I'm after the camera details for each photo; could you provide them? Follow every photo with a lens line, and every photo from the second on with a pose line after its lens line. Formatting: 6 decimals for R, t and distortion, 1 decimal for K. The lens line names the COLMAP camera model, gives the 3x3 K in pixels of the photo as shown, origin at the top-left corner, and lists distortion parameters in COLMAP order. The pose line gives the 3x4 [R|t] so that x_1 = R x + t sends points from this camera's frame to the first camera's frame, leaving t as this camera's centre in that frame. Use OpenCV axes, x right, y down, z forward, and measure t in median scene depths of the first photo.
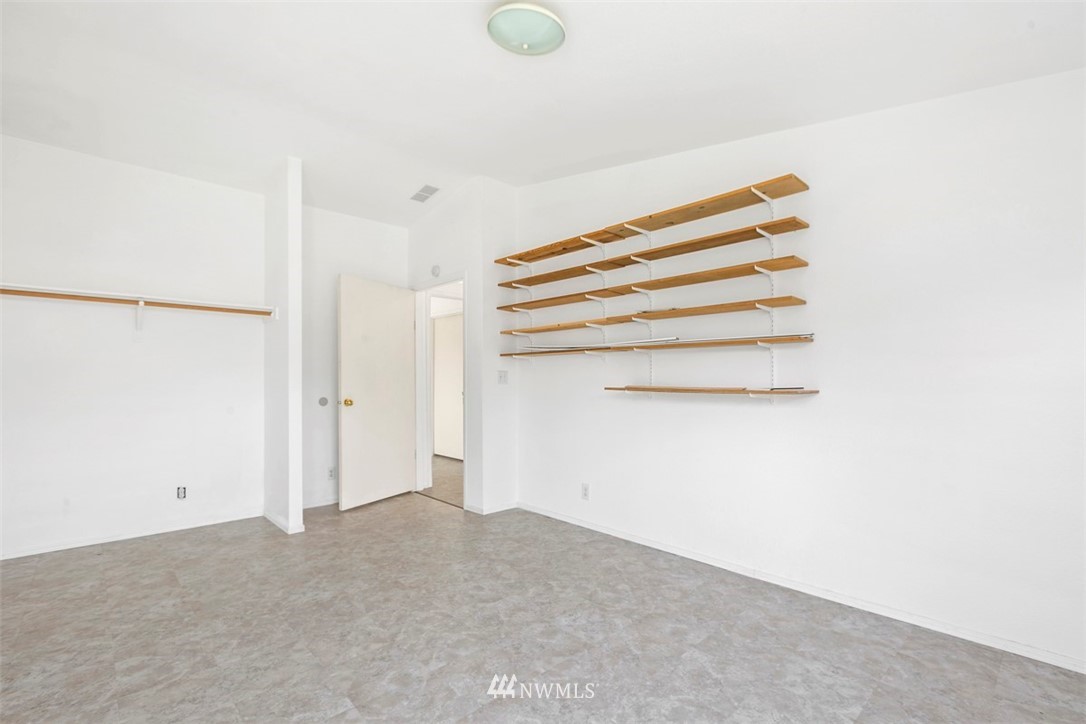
lens RADIAL K [[489.5, 0, 543.0], [0, 489.5, 367.2], [0, 0, 1]] dist [0.004689, -0.000824]
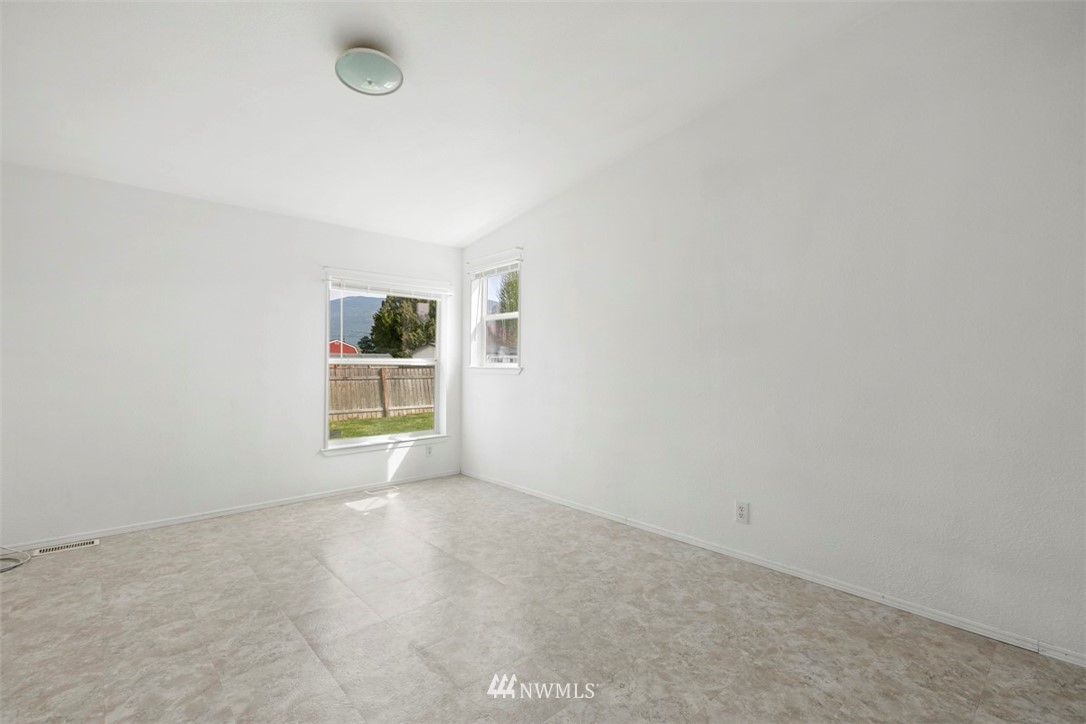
lens RADIAL K [[489.5, 0, 543.0], [0, 489.5, 363.5], [0, 0, 1]] dist [0.004689, -0.000824]
pose [[-0.999935, -0.005367, 0.010102, -0.430561], [-0.005620, 0.999667, -0.025201, 0.056971], [-0.009963, -0.025256, -0.999631, 2.004440]]
